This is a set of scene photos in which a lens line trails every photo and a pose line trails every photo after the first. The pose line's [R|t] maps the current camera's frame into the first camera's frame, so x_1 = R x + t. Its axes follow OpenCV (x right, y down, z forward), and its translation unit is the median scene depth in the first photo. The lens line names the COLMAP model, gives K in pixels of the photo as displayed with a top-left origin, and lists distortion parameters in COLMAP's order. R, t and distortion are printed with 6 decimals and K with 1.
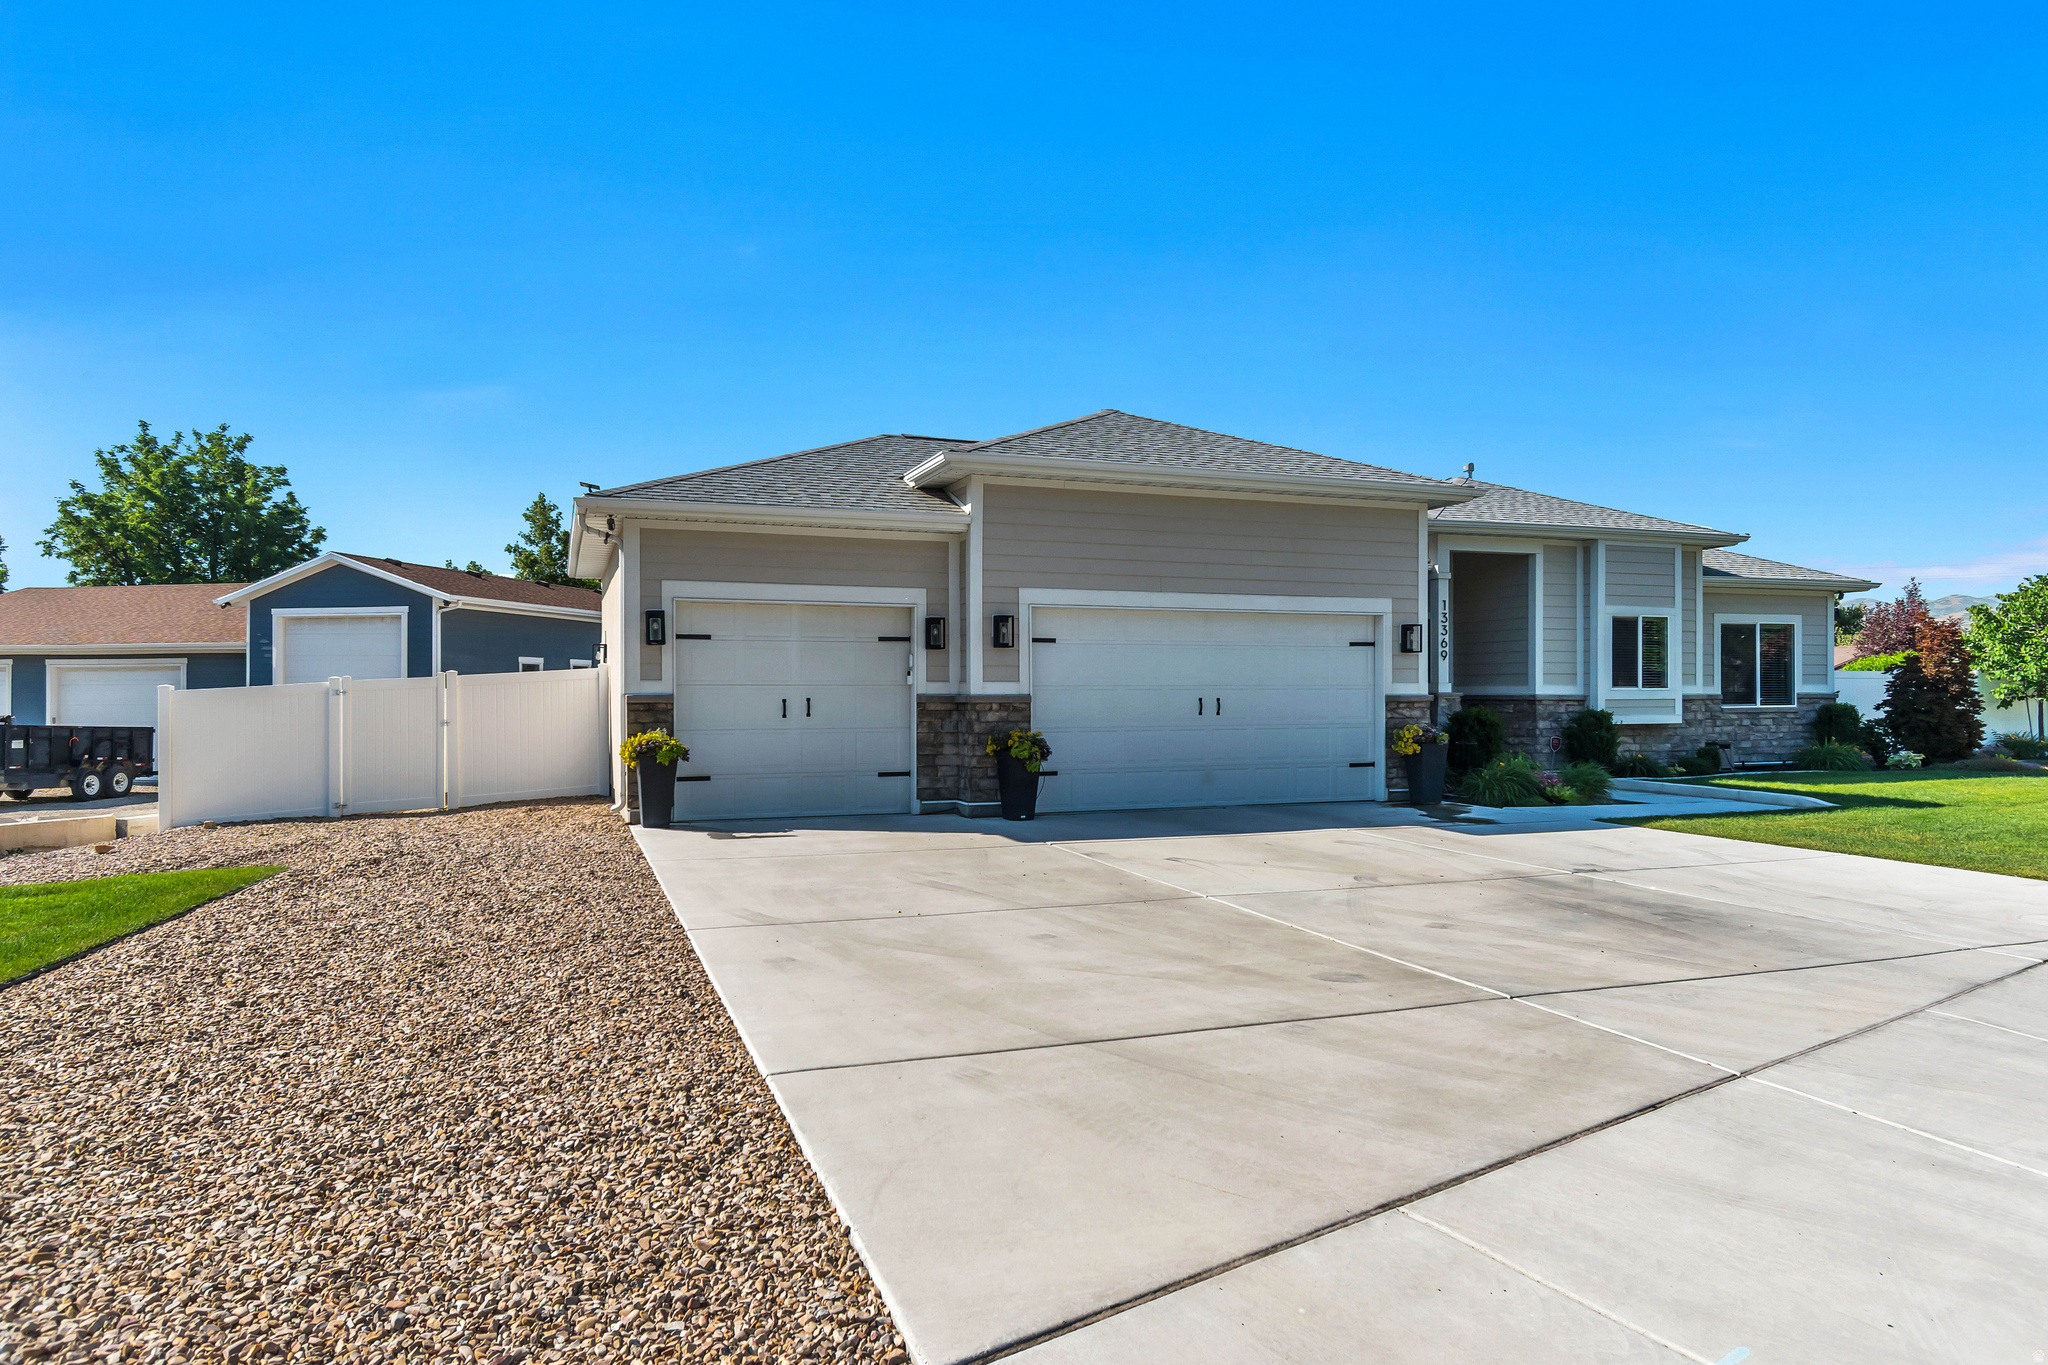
lens RADIAL K [[1267.5, 0, 1032.9], [0, 1267.5, 684.3], [0, 0, 1]] dist [0.017521, -0.001213]
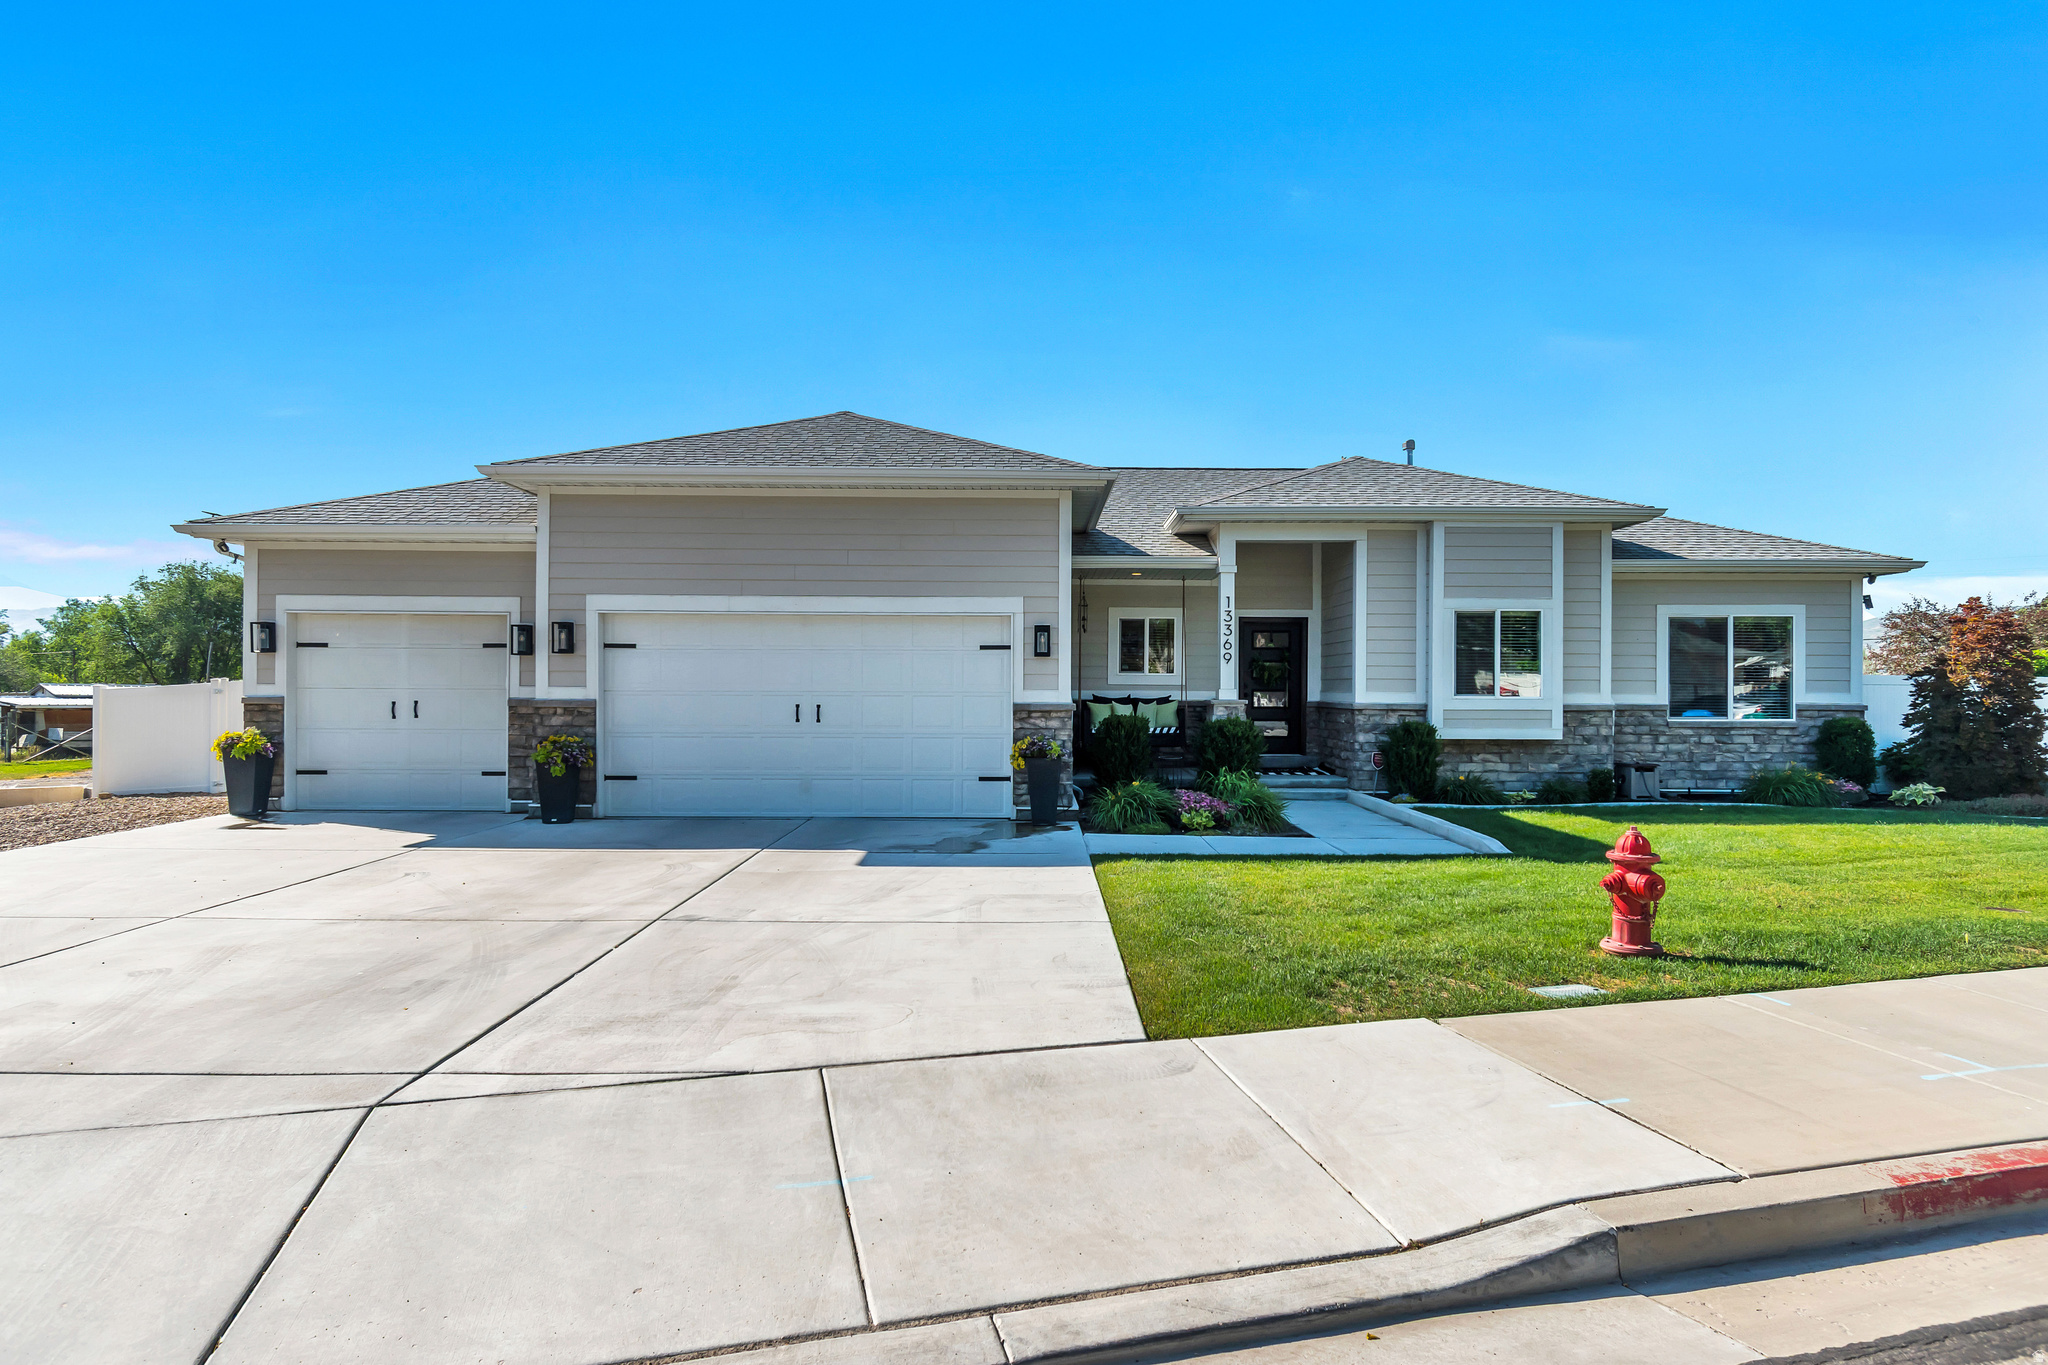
lens RADIAL K [[1163.7, 0, 1023.8], [0, 1163.7, 677.7], [0, 0, 1]] dist [0.006915, 0.000473]
pose [[0.935374, 0.003797, -0.353639, 0.573588], [-0.004525, 0.999989, -0.001229, -0.008799], [0.353631, 0.002750, 0.935381, 0.219146]]
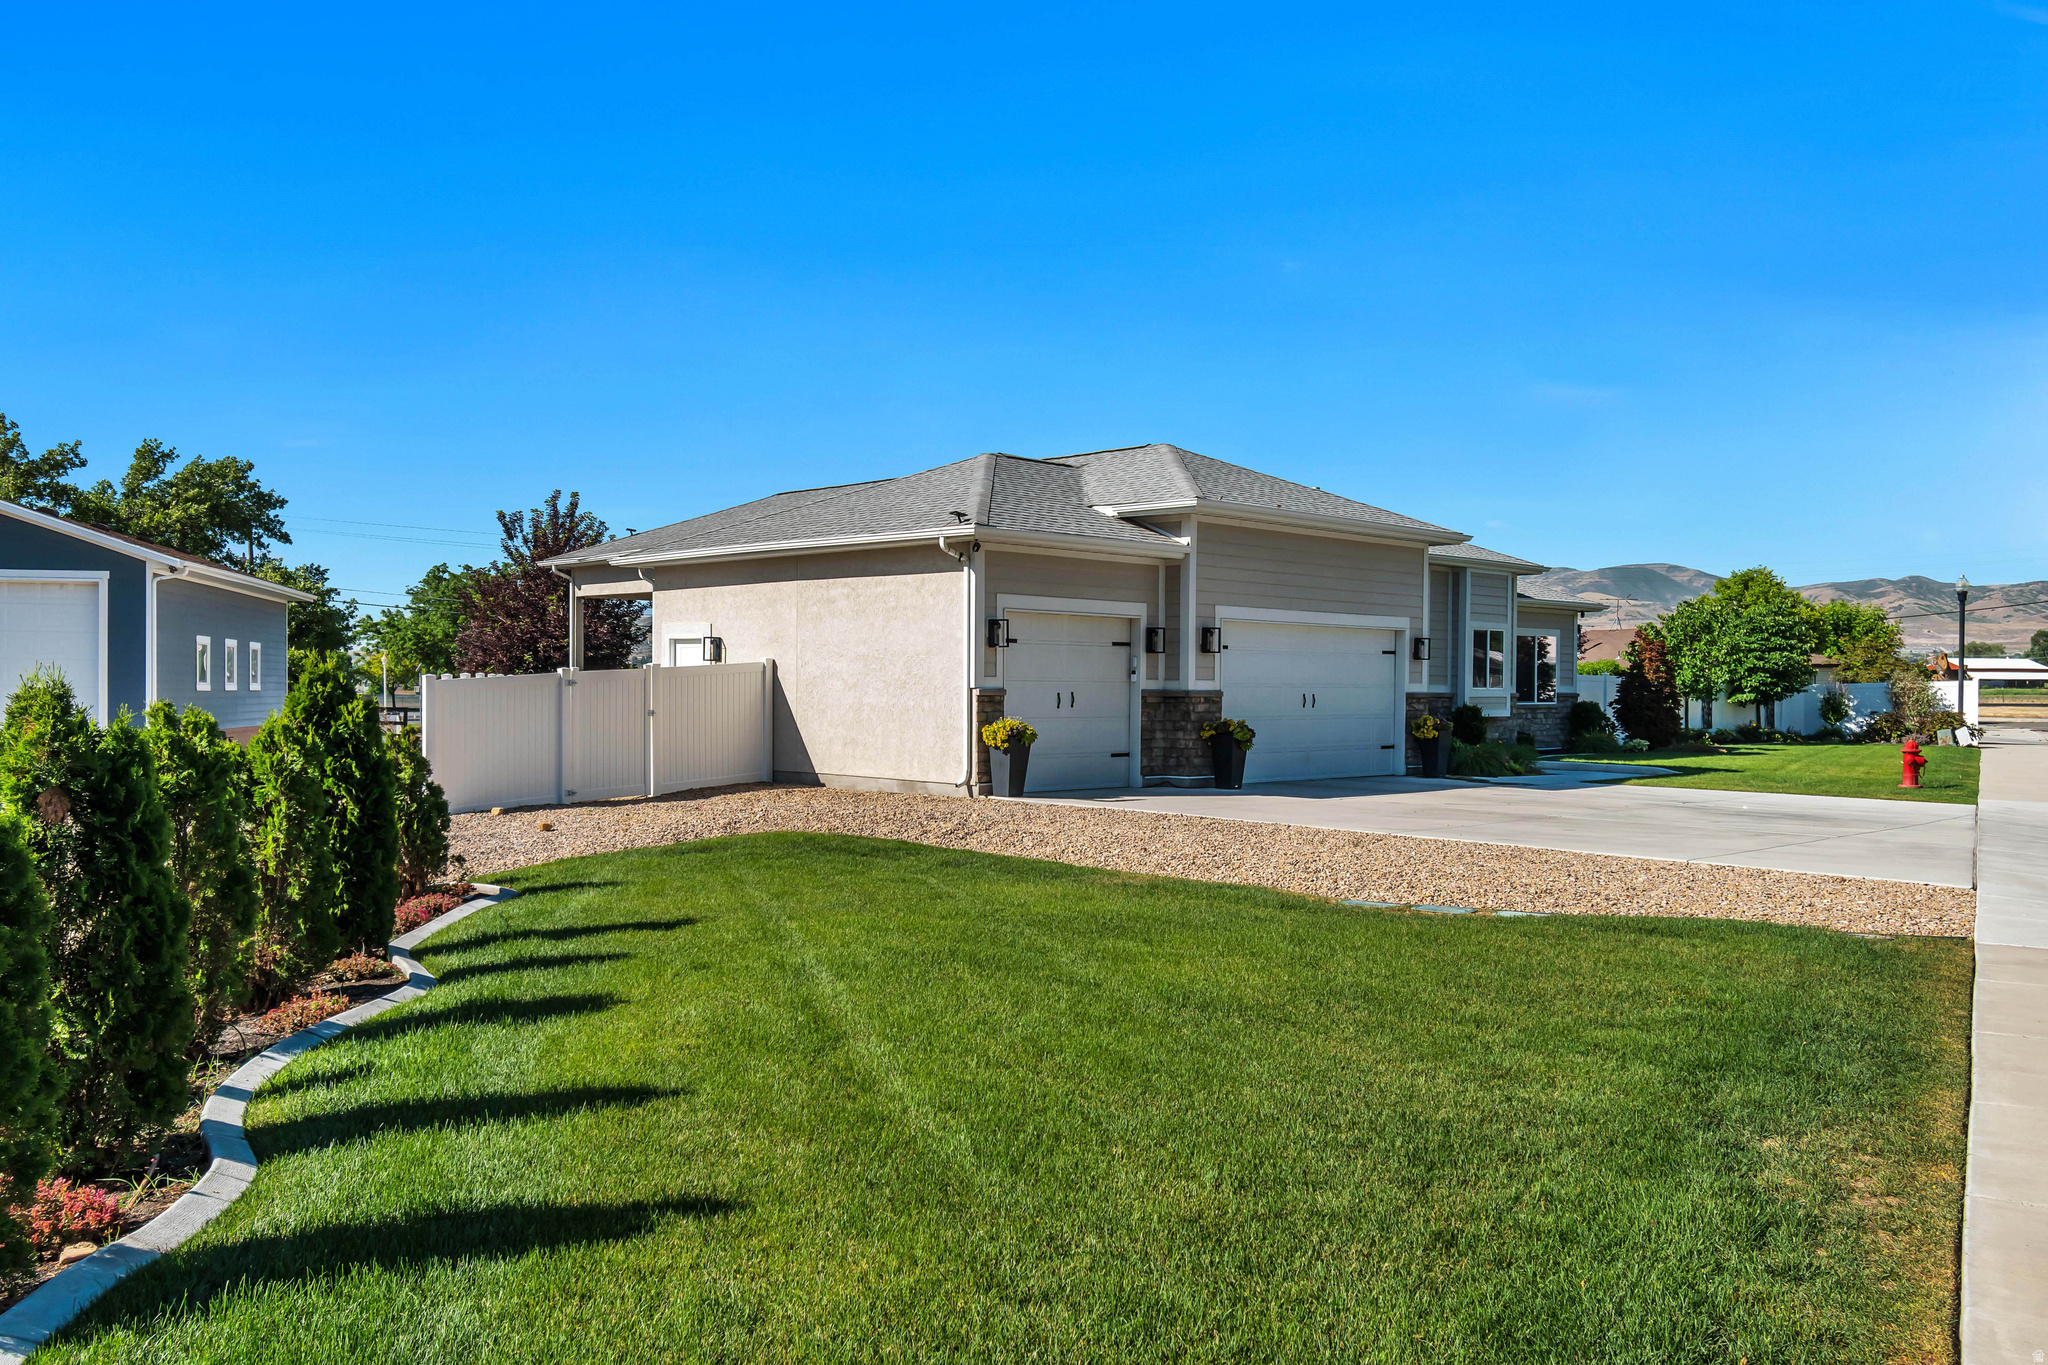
lens RADIAL K [[1672.3, 0, 1017.1], [0, 1672.3, 687.4], [0, 0, 1]] dist [0.006508, 0.002762]
pose [[0.912781, 0.008375, 0.408364, -0.762416], [-0.011552, 0.999919, 0.005314, -0.001262], [-0.408287, -0.009568, 0.912804, -0.378500]]
